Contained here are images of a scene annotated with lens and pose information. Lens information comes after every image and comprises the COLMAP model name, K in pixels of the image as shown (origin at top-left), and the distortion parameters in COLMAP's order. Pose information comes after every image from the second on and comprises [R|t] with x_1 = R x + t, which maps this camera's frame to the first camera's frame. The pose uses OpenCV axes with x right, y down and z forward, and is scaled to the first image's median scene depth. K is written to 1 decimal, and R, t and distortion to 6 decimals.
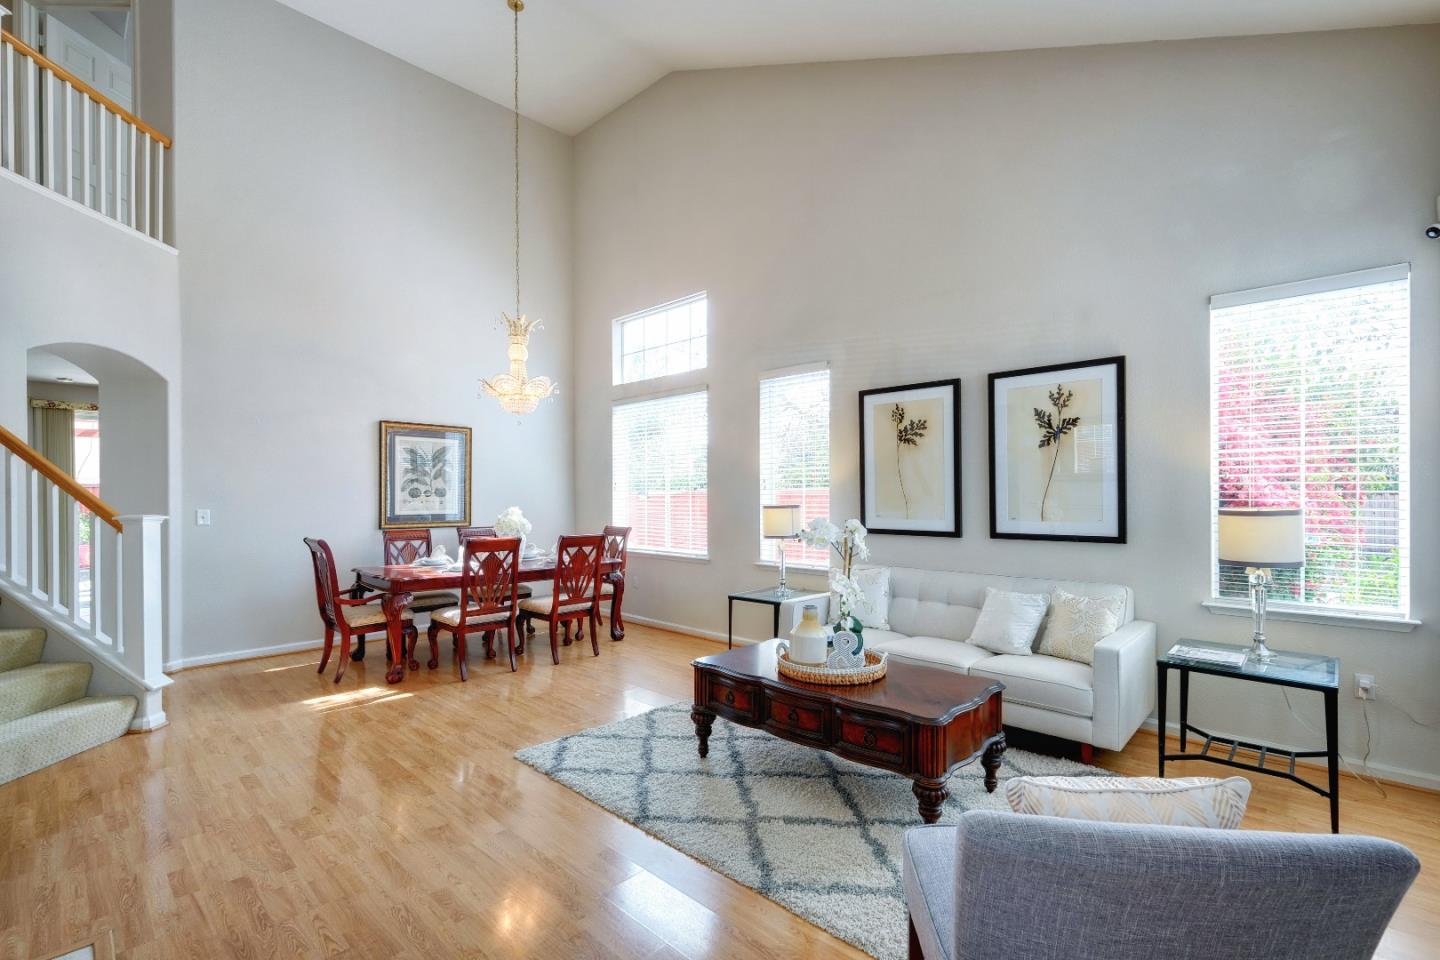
lens RADIAL K [[642.8, 0, 727.4], [0, 642.8, 502.8], [0, 0, 1]] dist [0.001131, 0.000409]
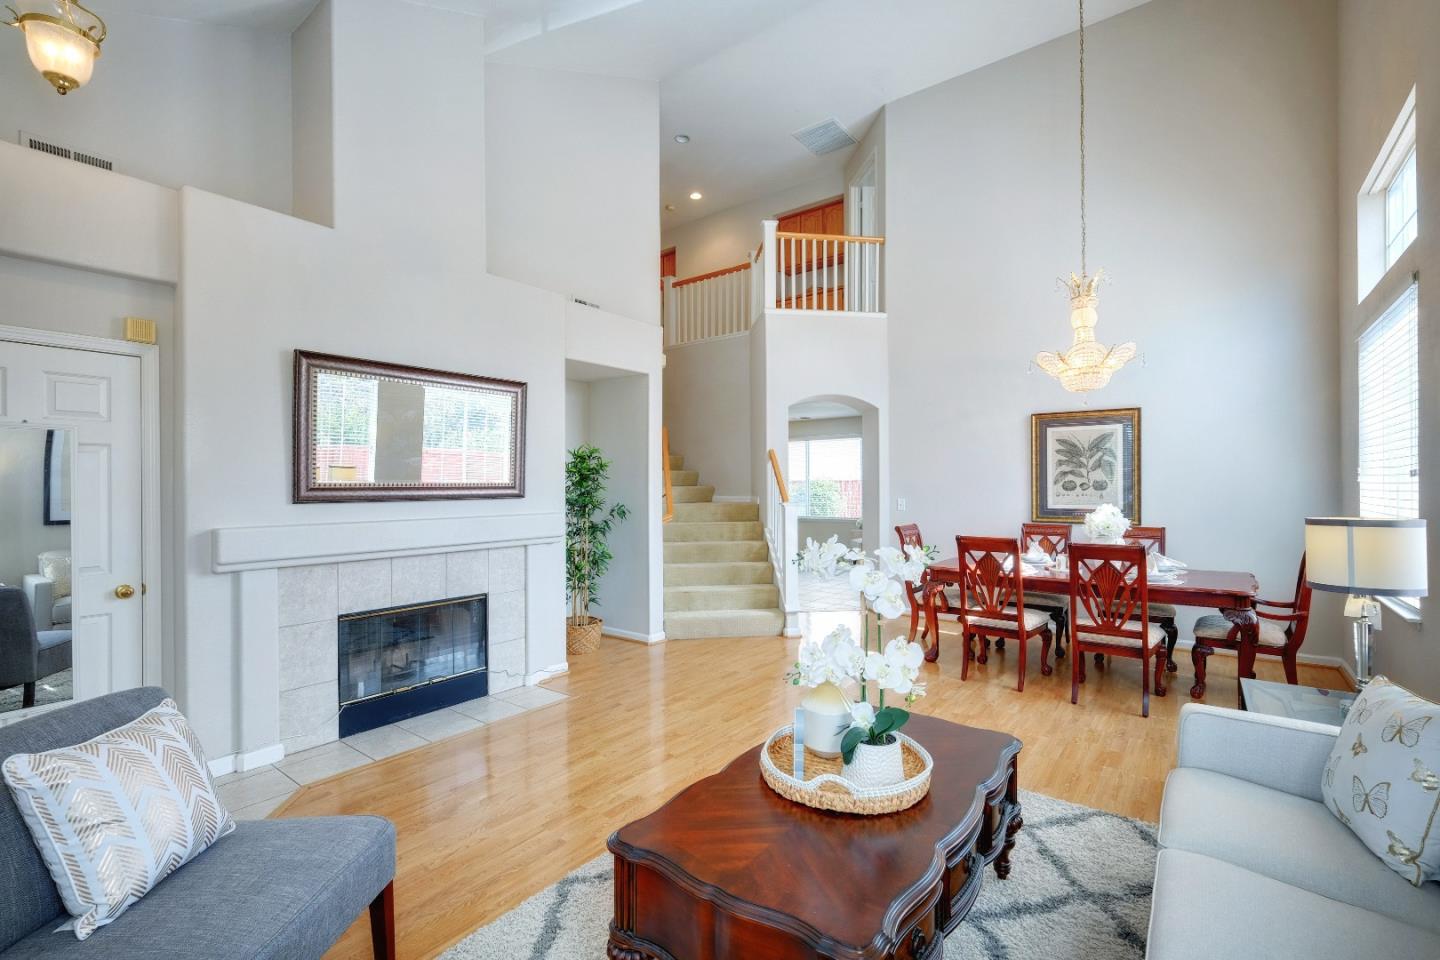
lens RADIAL K [[639.7, 0, 726.7], [0, 639.7, 484.3], [0, 0, 1]] dist [-0.000837, 0.000115]
pose [[0.105102, -0.000559, -0.994461, 0.402685], [-0.006416, 0.999979, -0.001240, -0.013875], [0.994441, 0.006511, 0.105097, 0.415671]]
